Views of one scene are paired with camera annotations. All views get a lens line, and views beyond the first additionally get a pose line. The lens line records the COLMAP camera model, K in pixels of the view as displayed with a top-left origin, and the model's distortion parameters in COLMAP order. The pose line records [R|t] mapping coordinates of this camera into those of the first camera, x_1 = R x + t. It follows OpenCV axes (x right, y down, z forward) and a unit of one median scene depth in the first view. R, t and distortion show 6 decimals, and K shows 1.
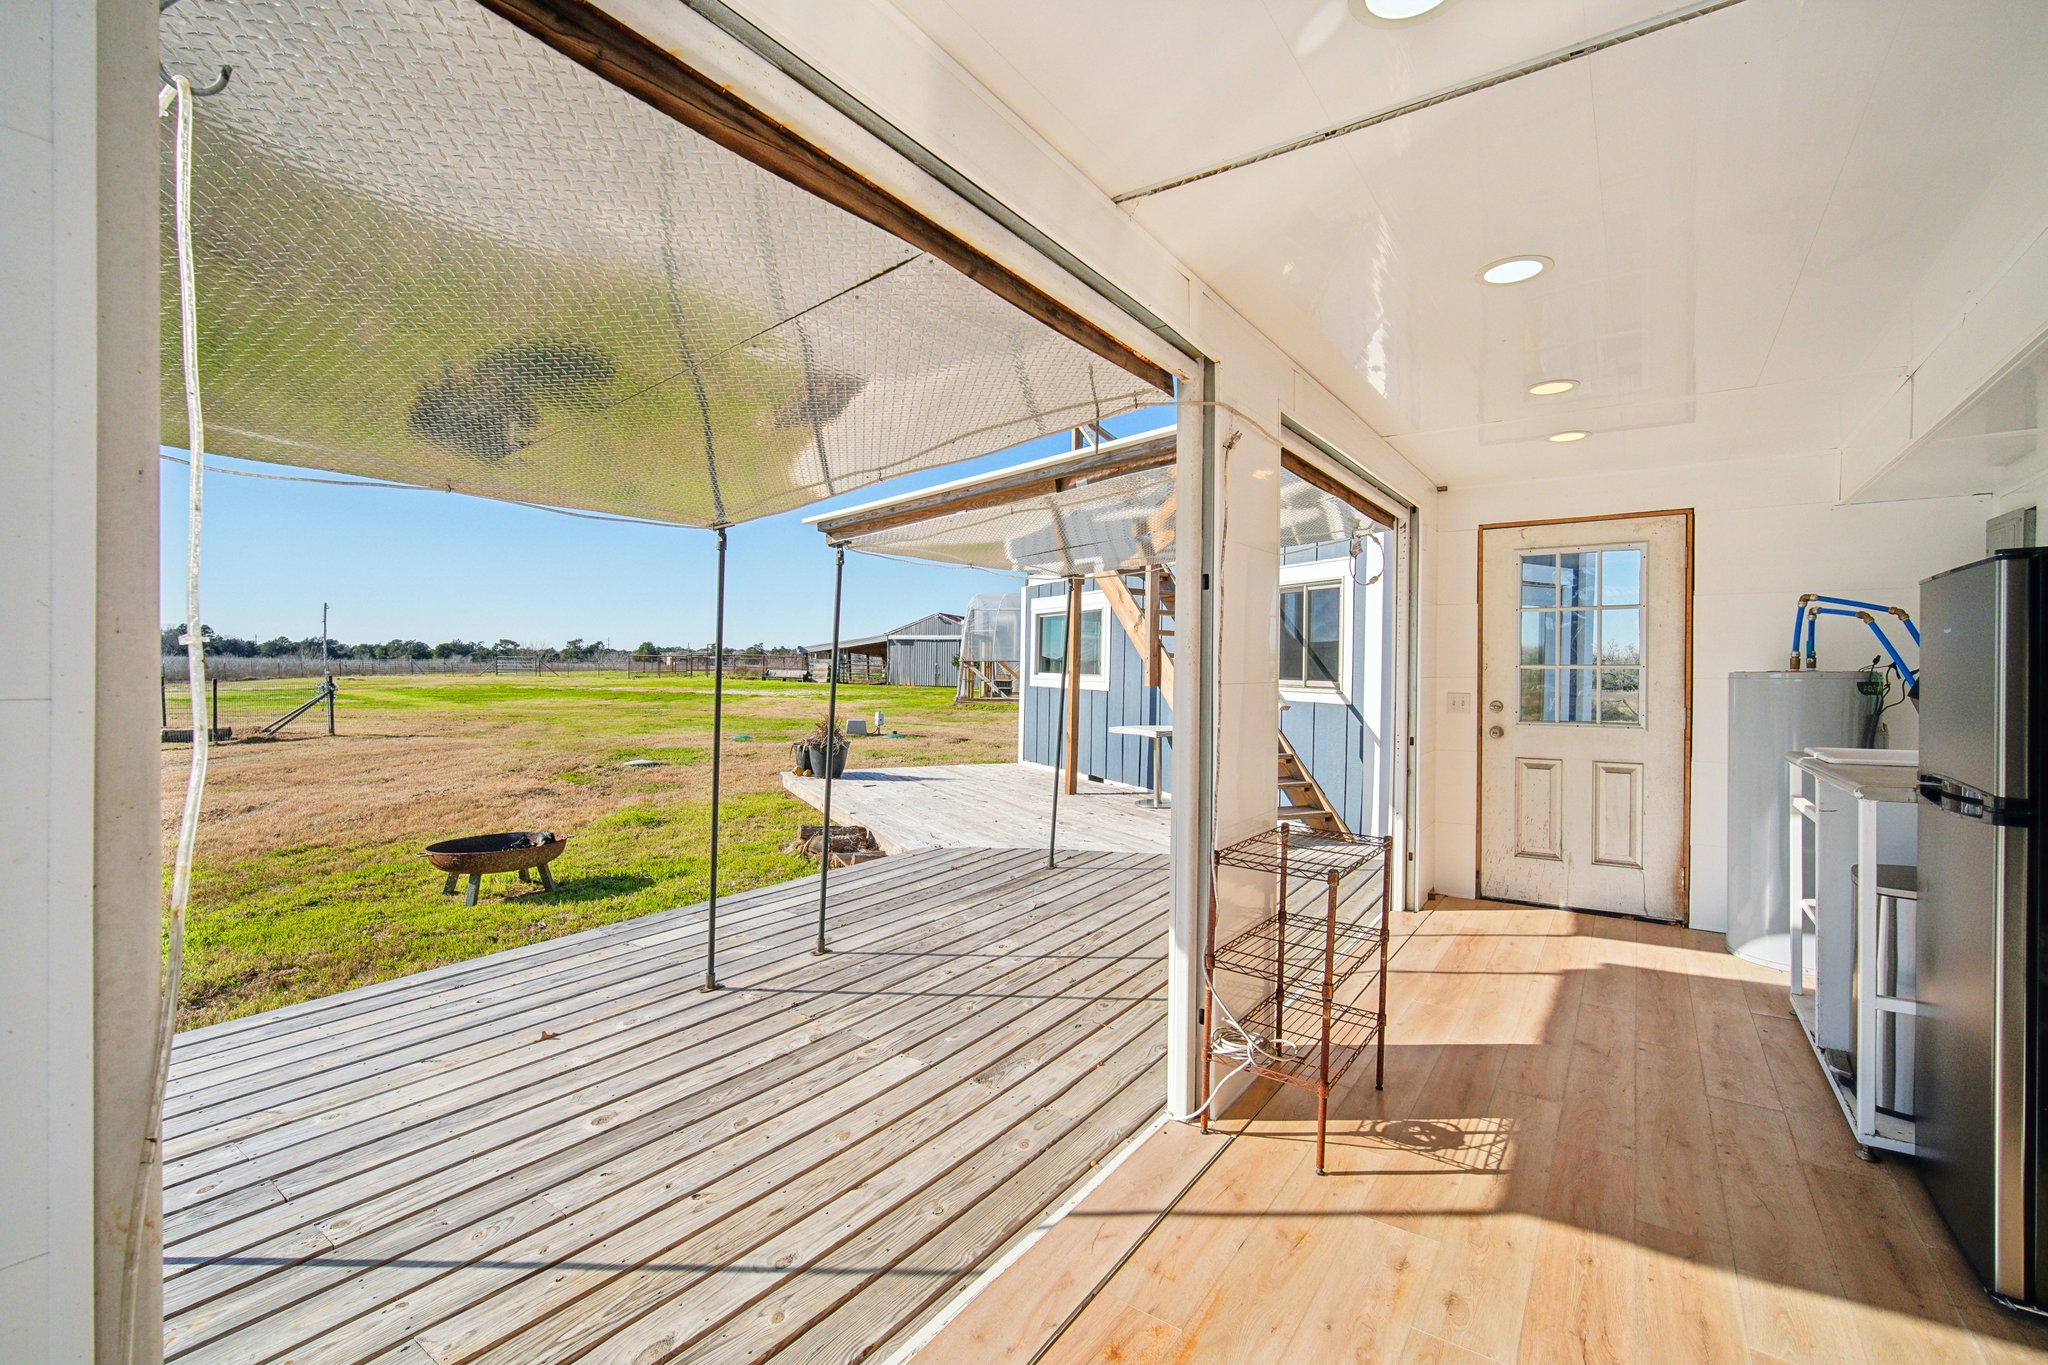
lens RADIAL K [[904.3, 0, 1031.2], [0, 904.3, 679.5], [0, 0, 1]] dist [-0.012380, 0.003505]
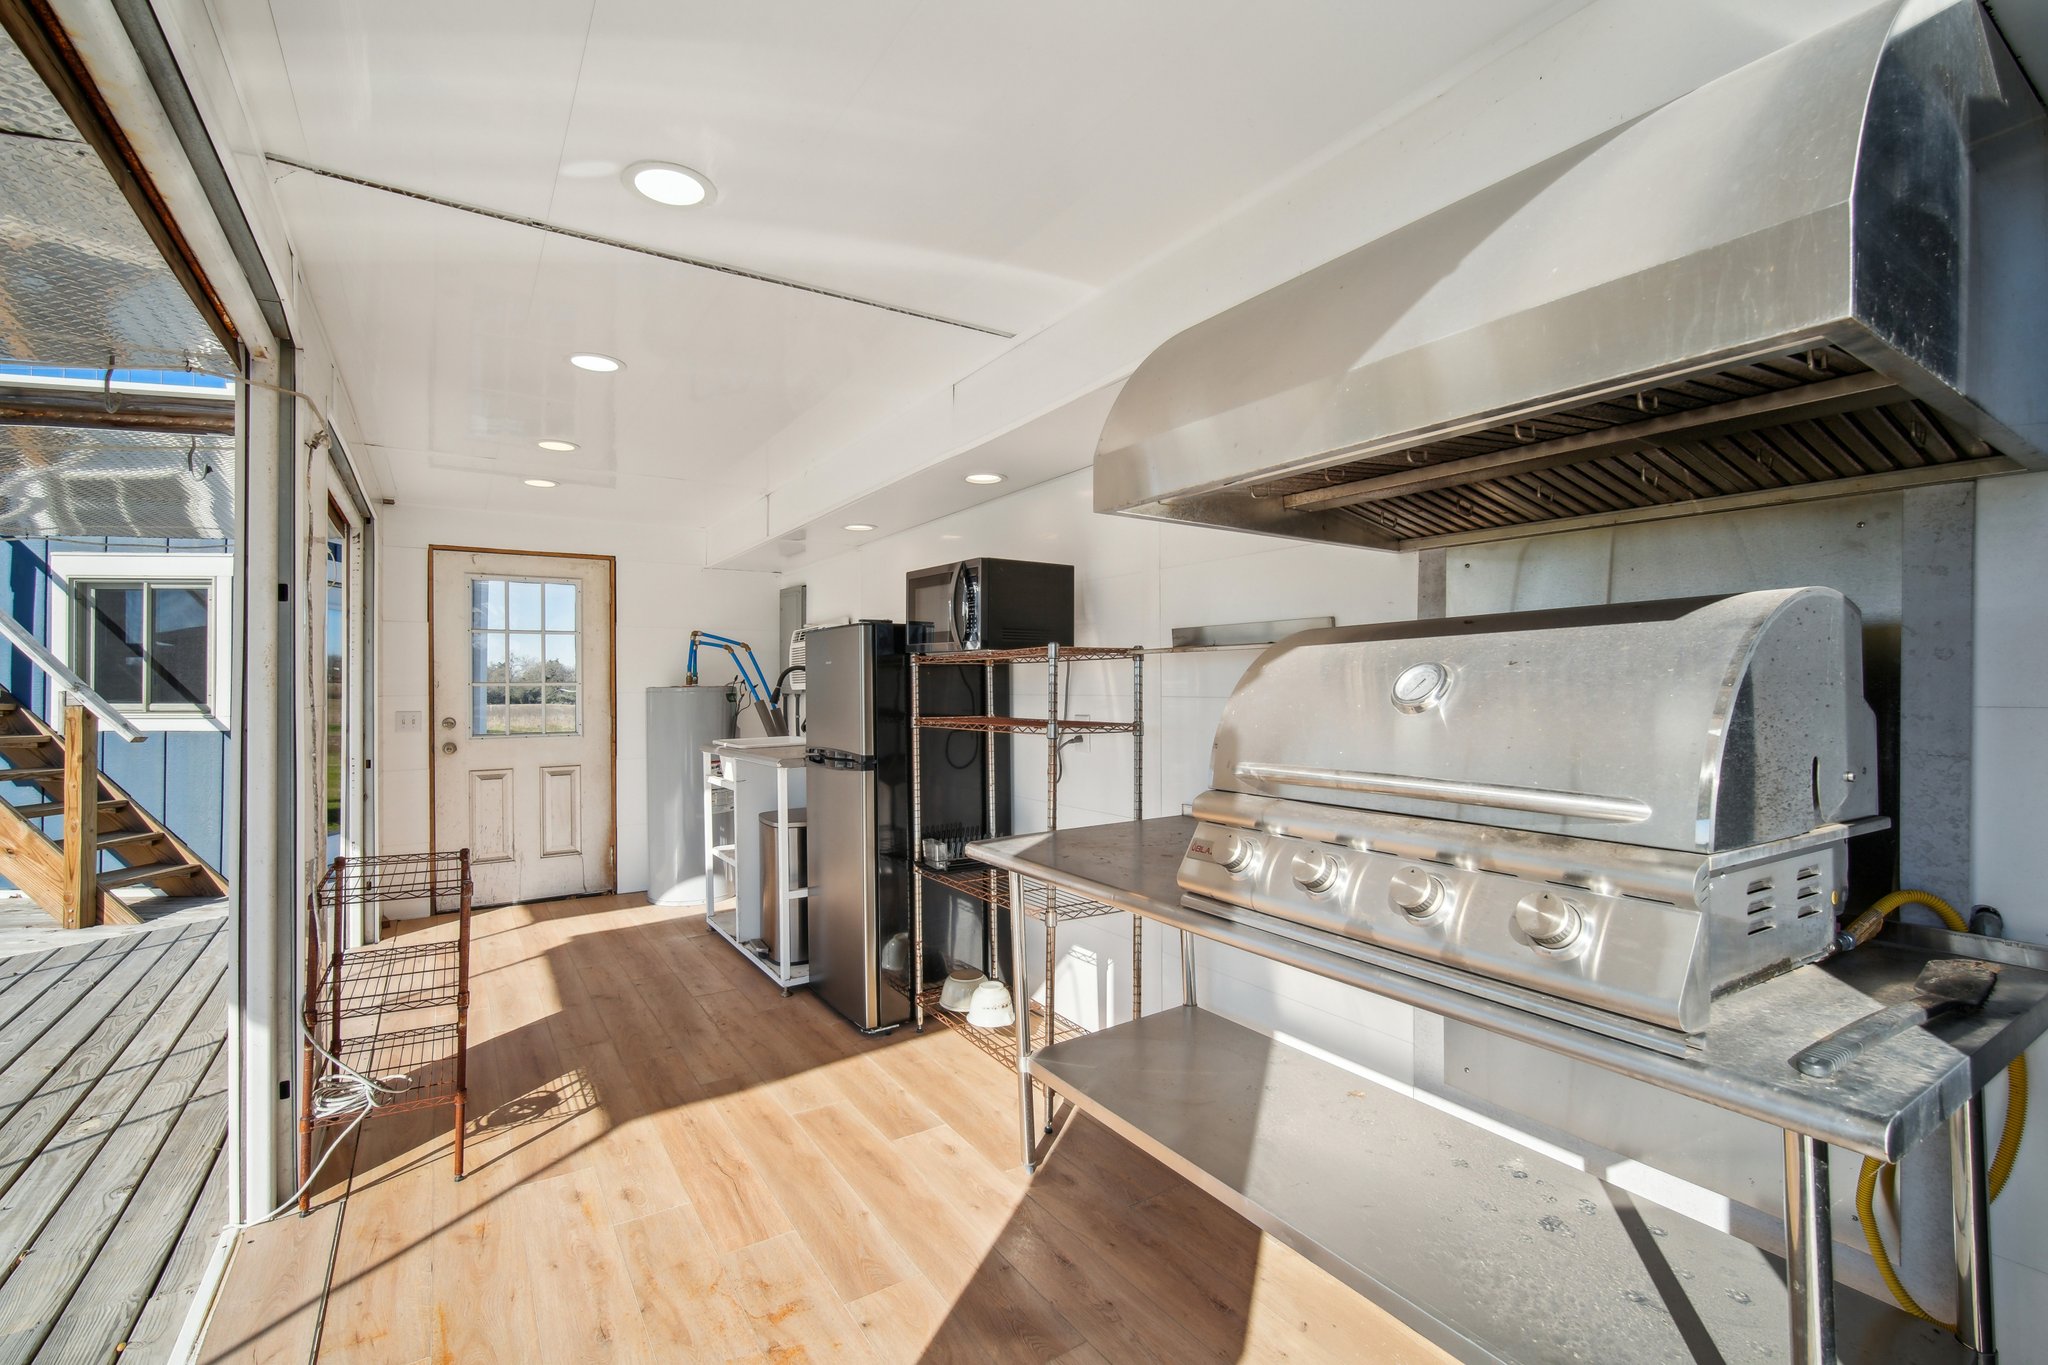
lens RADIAL K [[897.0, 0, 1024.0], [0, 897.0, 682.5], [0, 0, 1]] dist [-0.000524, 0.008712]
pose [[0.387000, -0.005248, 0.922065, -0.280515], [0.017883, 0.999838, -0.001815, -0.004771], [-0.921906, 0.017192, 0.387031, -0.003097]]
